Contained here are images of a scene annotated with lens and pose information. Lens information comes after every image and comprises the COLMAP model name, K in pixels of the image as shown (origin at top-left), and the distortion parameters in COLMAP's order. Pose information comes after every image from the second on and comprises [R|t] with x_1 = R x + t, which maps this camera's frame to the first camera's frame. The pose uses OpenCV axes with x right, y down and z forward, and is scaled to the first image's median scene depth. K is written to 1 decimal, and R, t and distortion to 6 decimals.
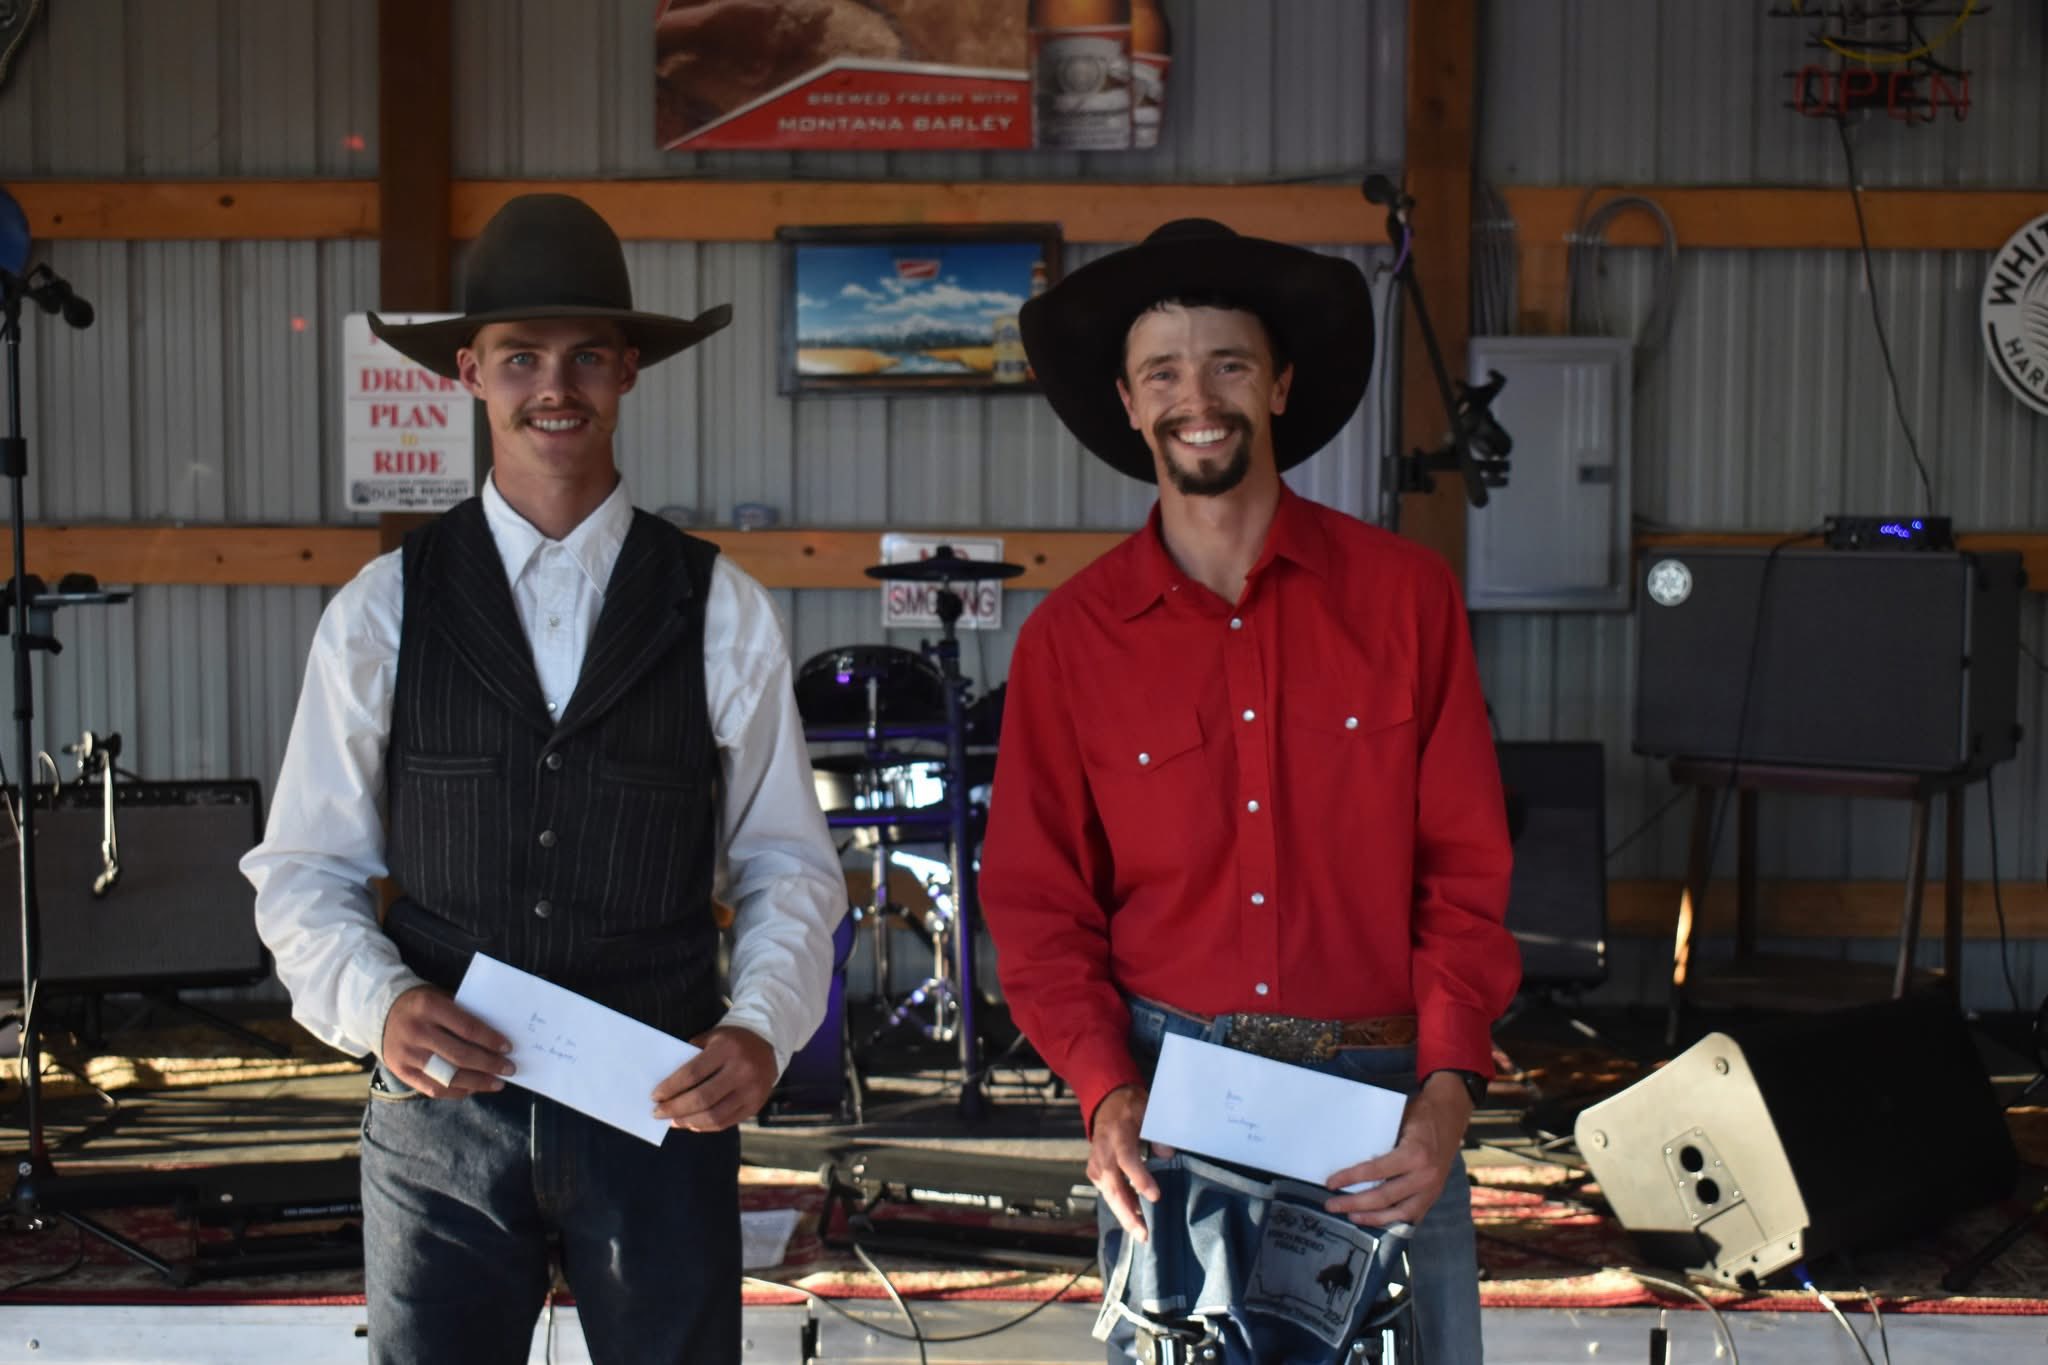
lens RADIAL K [[2730.4, 0, 1056.1], [0, 2730.4, 676.1], [0, 0, 1]] dist [-0.046376, 0.032462]
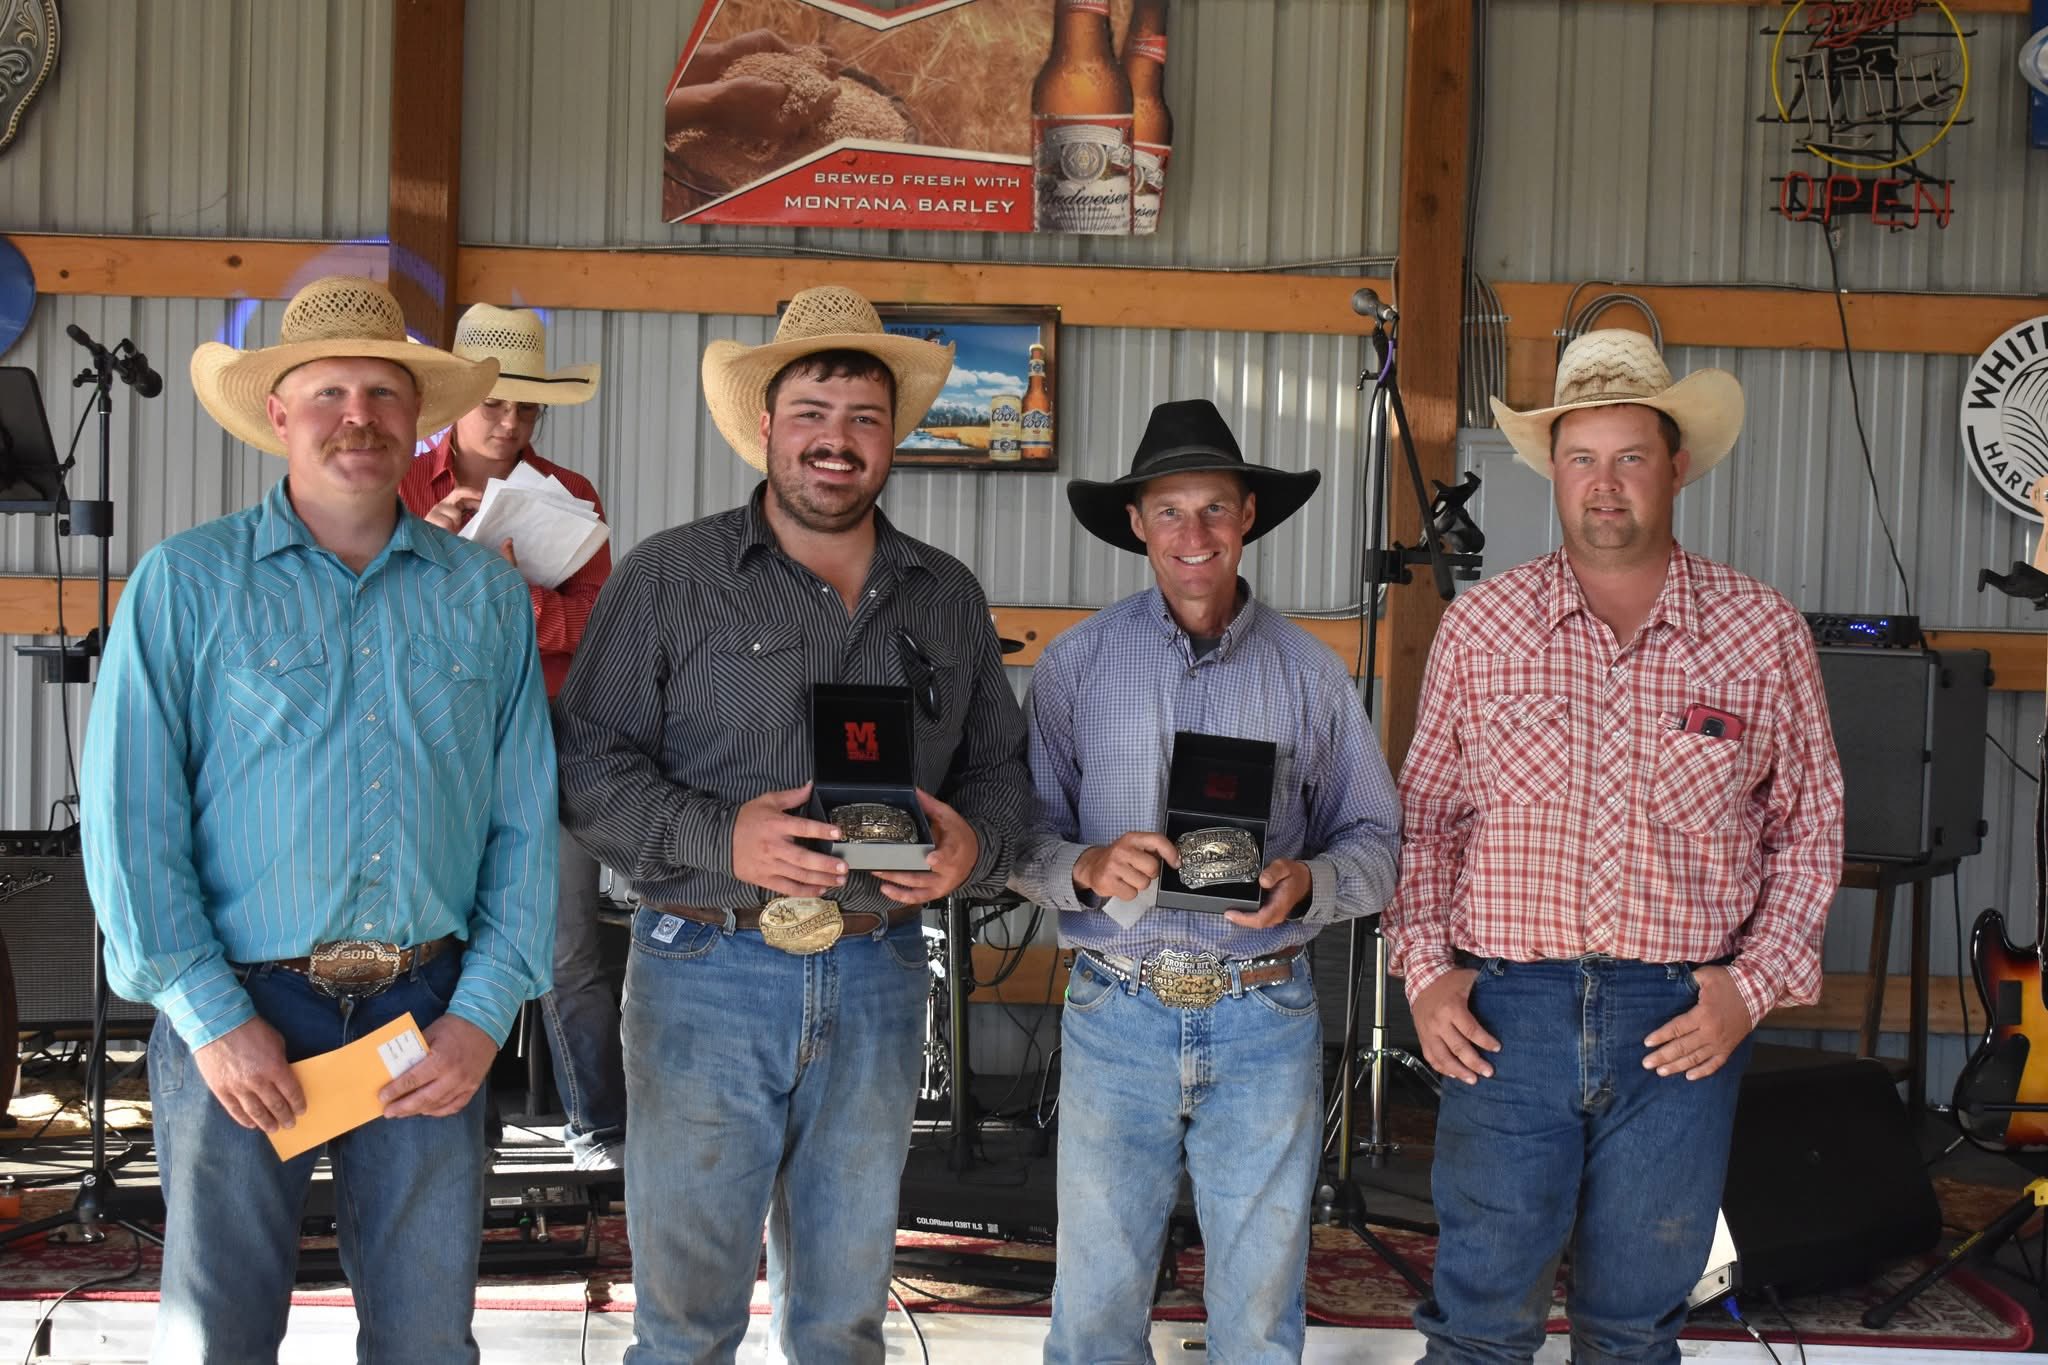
lens RADIAL K [[3159.6, 0, 1054.8], [0, 3159.6, 693.9], [0, 0, 1]] dist [-0.027454, 0.051129]
pose [[0.999584, 0.024088, 0.015865, -0.015303], [-0.023702, 0.999429, -0.024079, 0.006954], [-0.016436, 0.023693, 0.999584, -0.174865]]
